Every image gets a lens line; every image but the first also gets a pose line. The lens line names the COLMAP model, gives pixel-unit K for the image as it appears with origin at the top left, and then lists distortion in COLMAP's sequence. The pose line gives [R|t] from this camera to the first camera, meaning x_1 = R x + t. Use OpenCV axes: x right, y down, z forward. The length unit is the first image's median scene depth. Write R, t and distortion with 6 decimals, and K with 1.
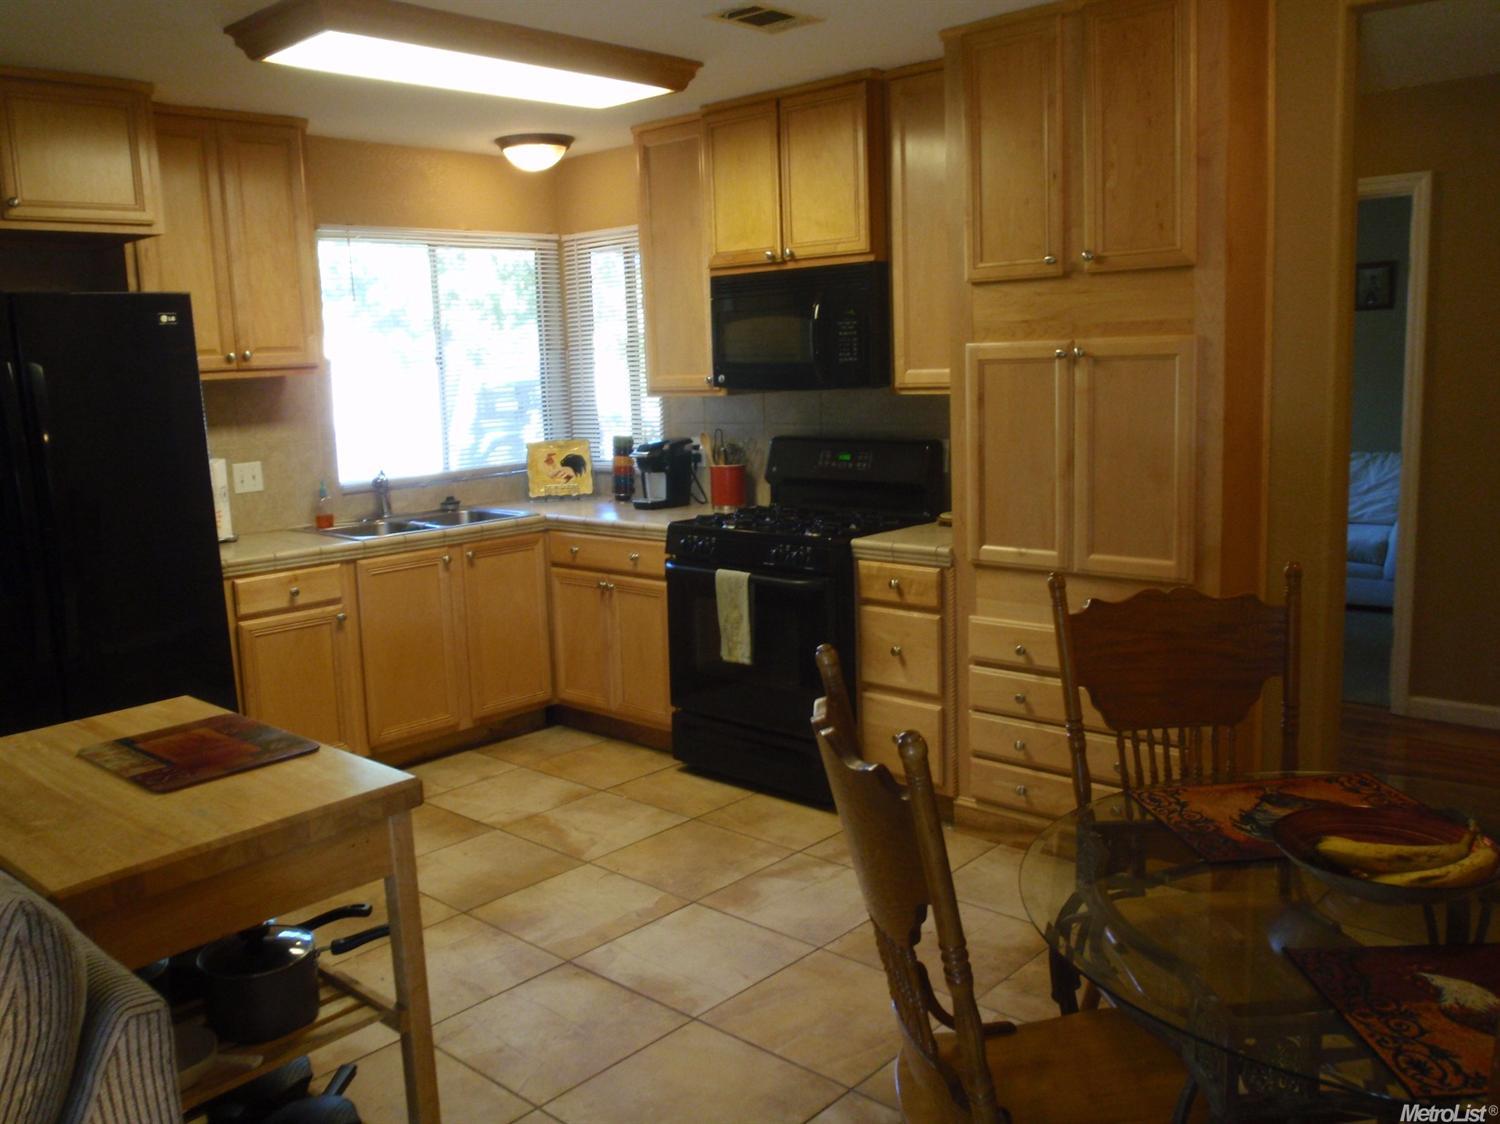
lens RADIAL K [[1264.0, 0, 750.0], [0, 1264.0, 562.0], [0, 0, 1]] dist [-0.065644, 0.048563]
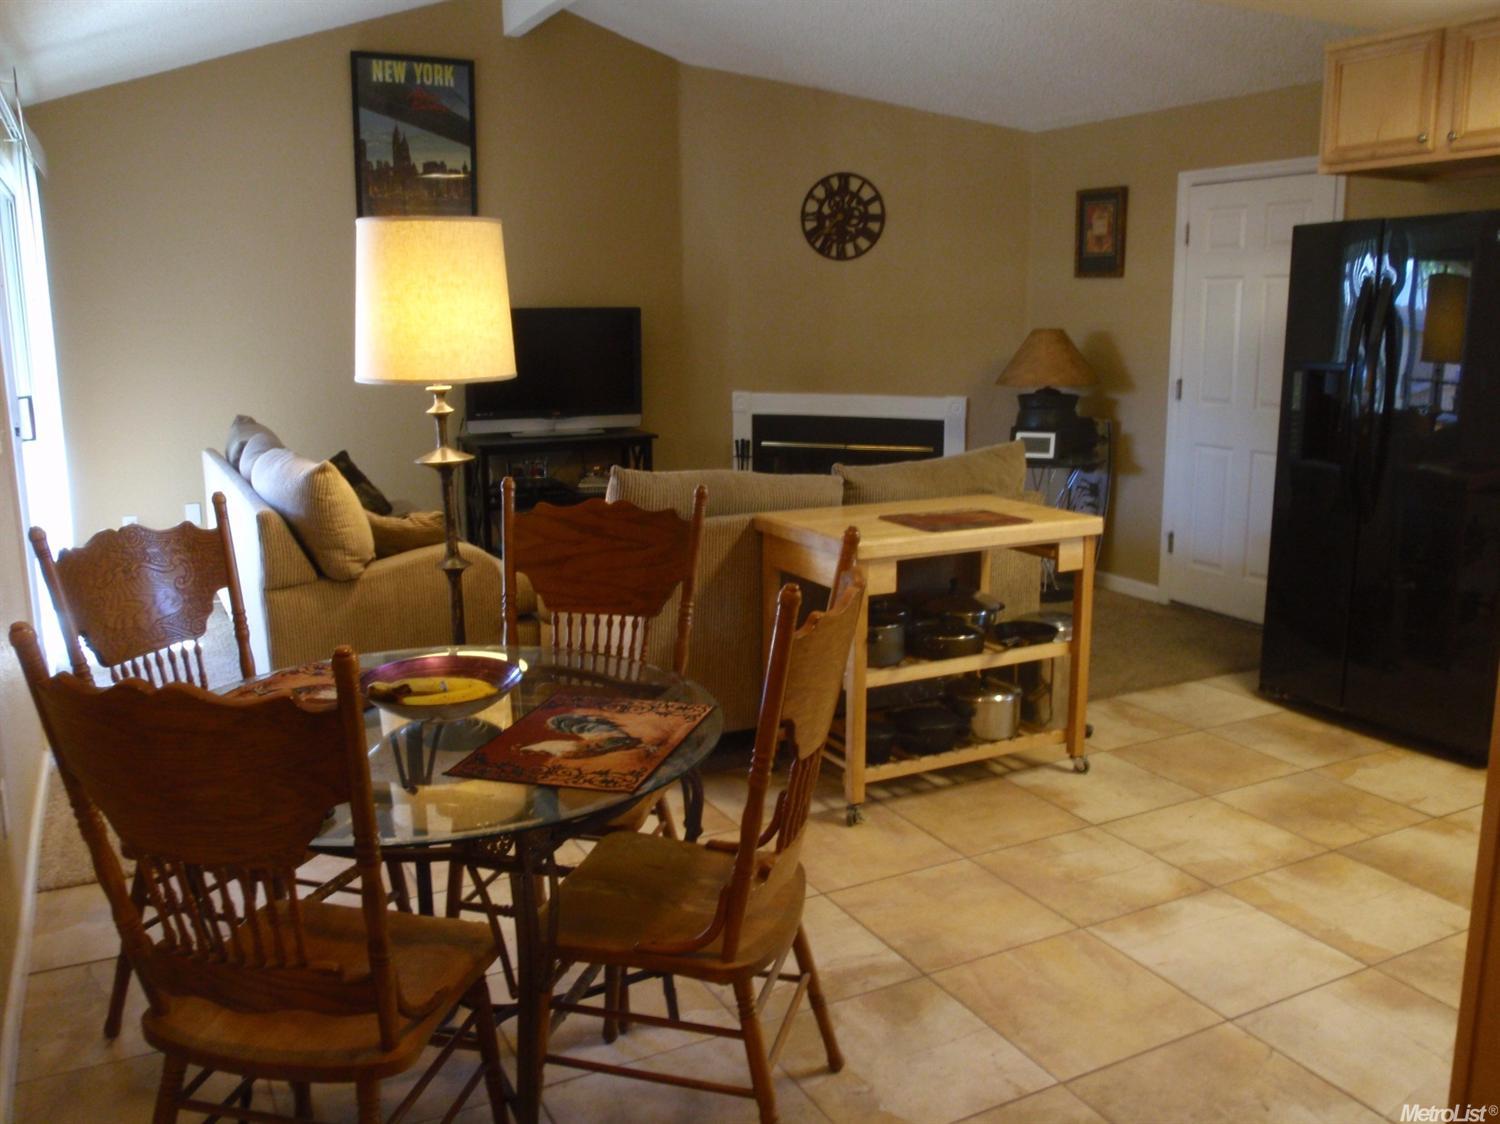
lens RADIAL K [[1254.8, 0, 758.6], [0, 1254.8, 559.5], [0, 0, 1]] dist [-0.054874, 0.006374]
pose [[-0.344195, 0.219174, -0.912958, 0.627084], [-0.132934, 0.951200, 0.278472, -0.121551], [0.929440, 0.217212, -0.298263, 0.671078]]
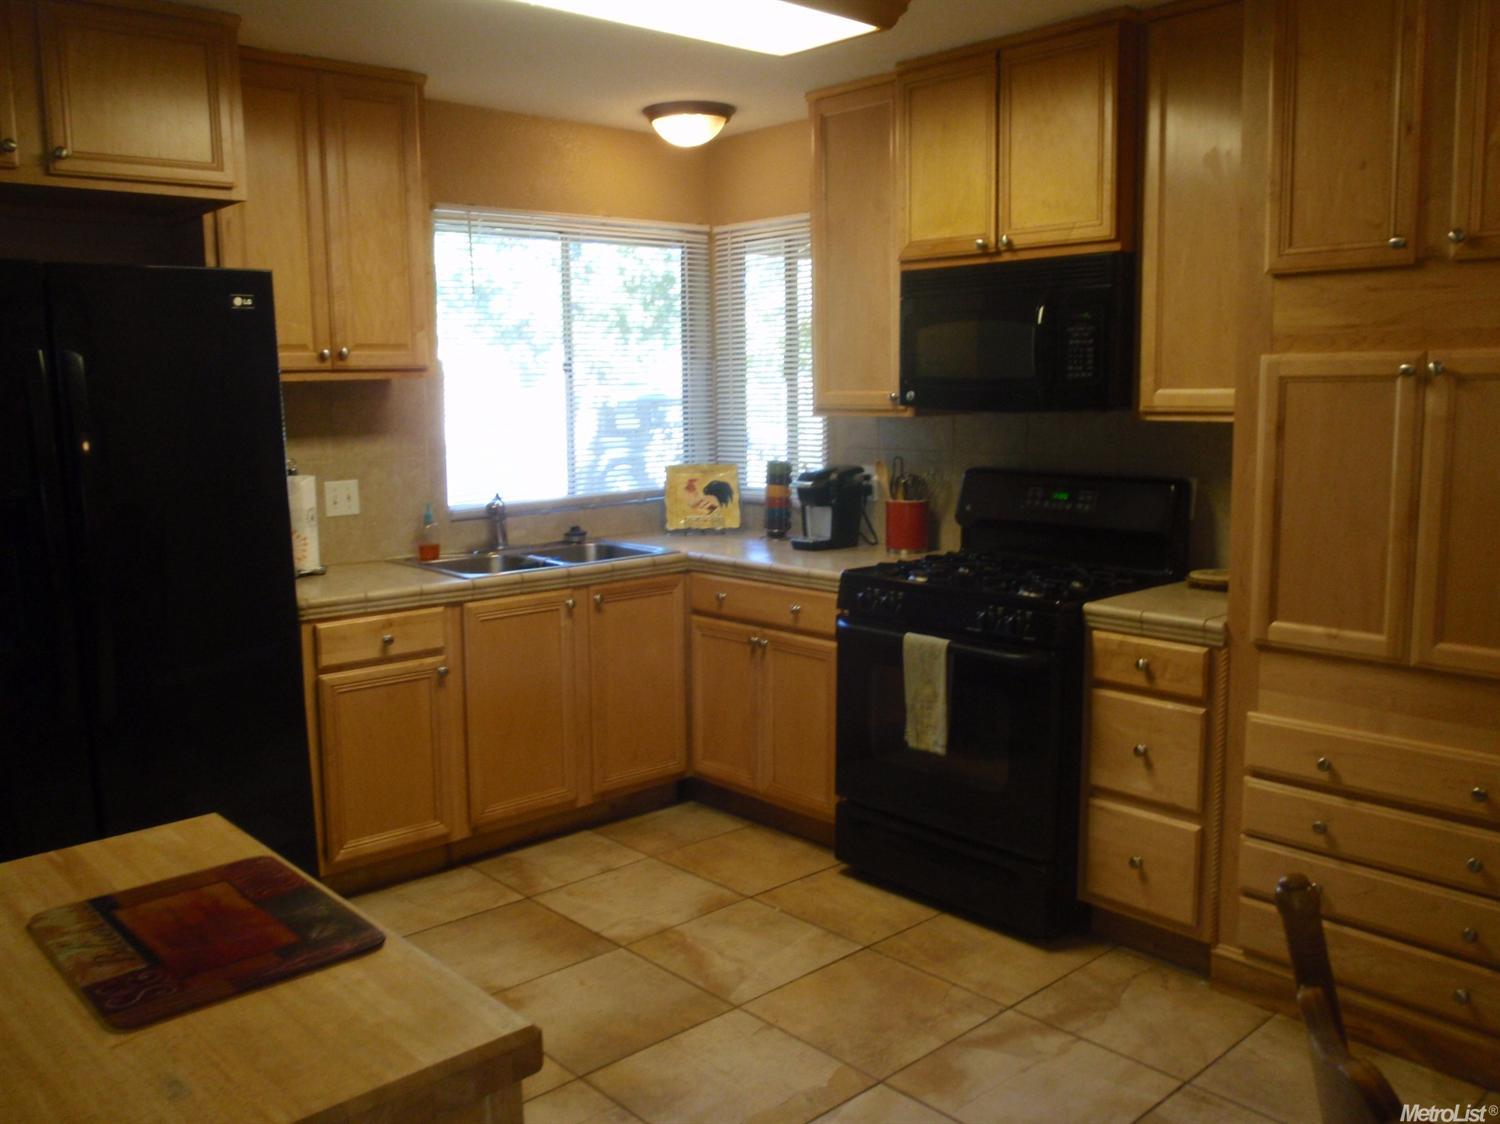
lens RADIAL K [[1264.0, 0, 750.0], [0, 1264.0, 562.0], [0, 0, 1]] dist [-0.065644, 0.048563]
pose [[0.995712, 0.034124, -0.085985, -0.056981], [-0.035697, 0.999221, -0.016821, -0.022058], [0.085344, 0.019818, 0.996154, 0.196655]]
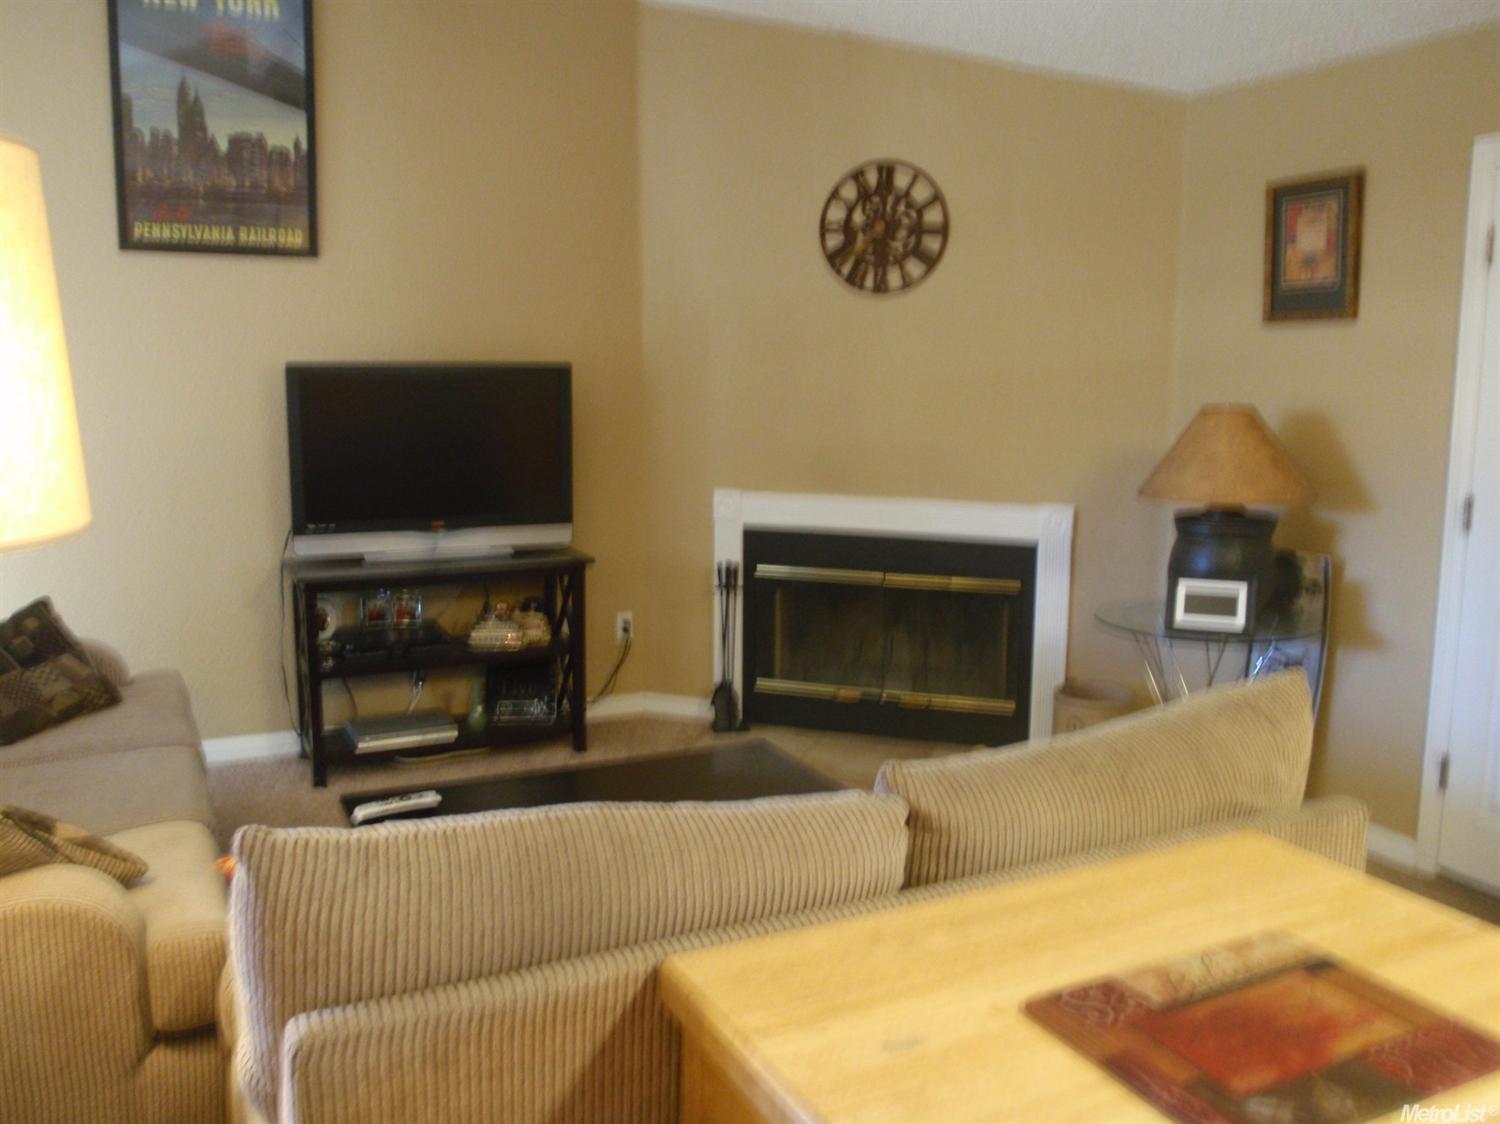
lens RADIAL K [[1264.0, 0, 750.0], [0, 1264.0, 562.0], [0, 0, 1]] dist [-0.065644, 0.048563]
pose [[-0.368572, 0.175031, -0.912972, 0.049298], [-0.140830, 0.960265, 0.240952, -0.074910], [0.918870, 0.217382, -0.329277, 0.492366]]
